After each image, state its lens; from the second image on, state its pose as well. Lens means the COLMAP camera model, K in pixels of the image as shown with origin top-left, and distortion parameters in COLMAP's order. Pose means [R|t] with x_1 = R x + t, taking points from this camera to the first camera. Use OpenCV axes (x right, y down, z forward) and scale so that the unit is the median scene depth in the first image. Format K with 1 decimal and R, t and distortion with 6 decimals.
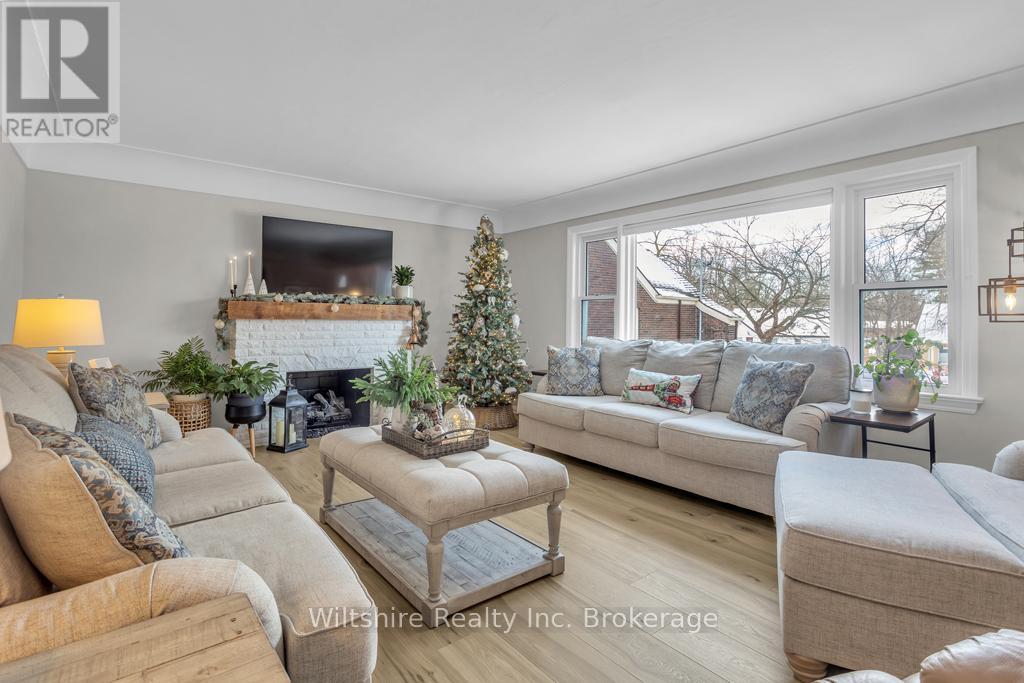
lens RADIAL K [[500.6, 0, 511.1], [0, 500.6, 320.2], [0, 0, 1]] dist [-0.003665, -0.000505]
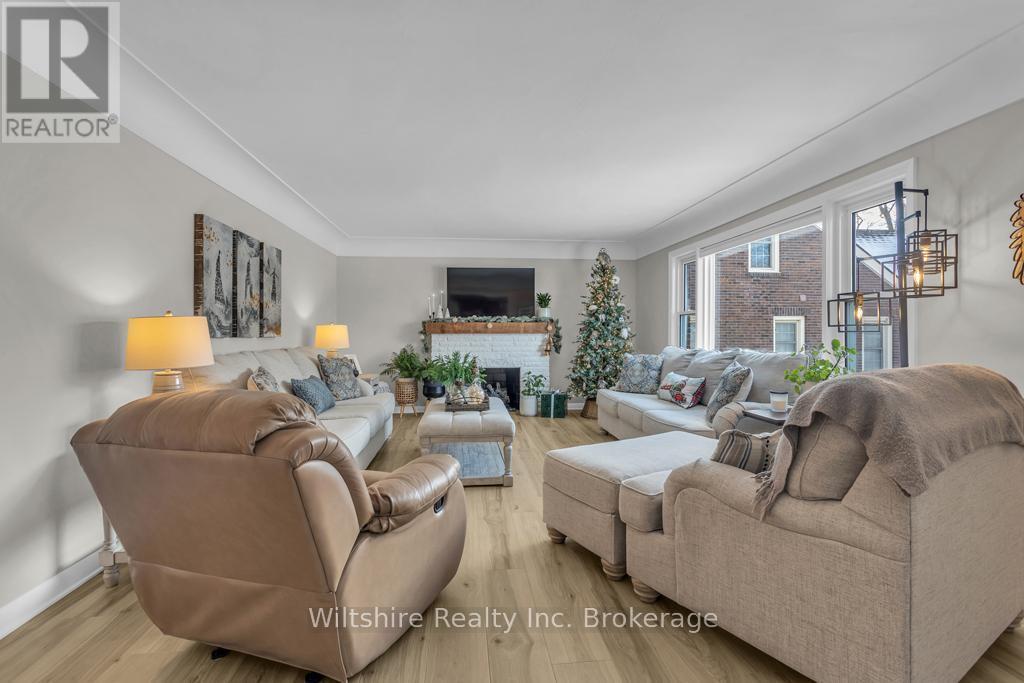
lens RADIAL K [[483.6, 0, 516.0], [0, 483.6, 342.9], [0, 0, 1]] dist [0.000644, 0.000161]
pose [[0.846402, 0.003143, -0.532536, 0.477183], [0.007462, 0.999814, 0.017761, 0.001773], [0.532493, -0.019006, 0.846221, -0.164898]]
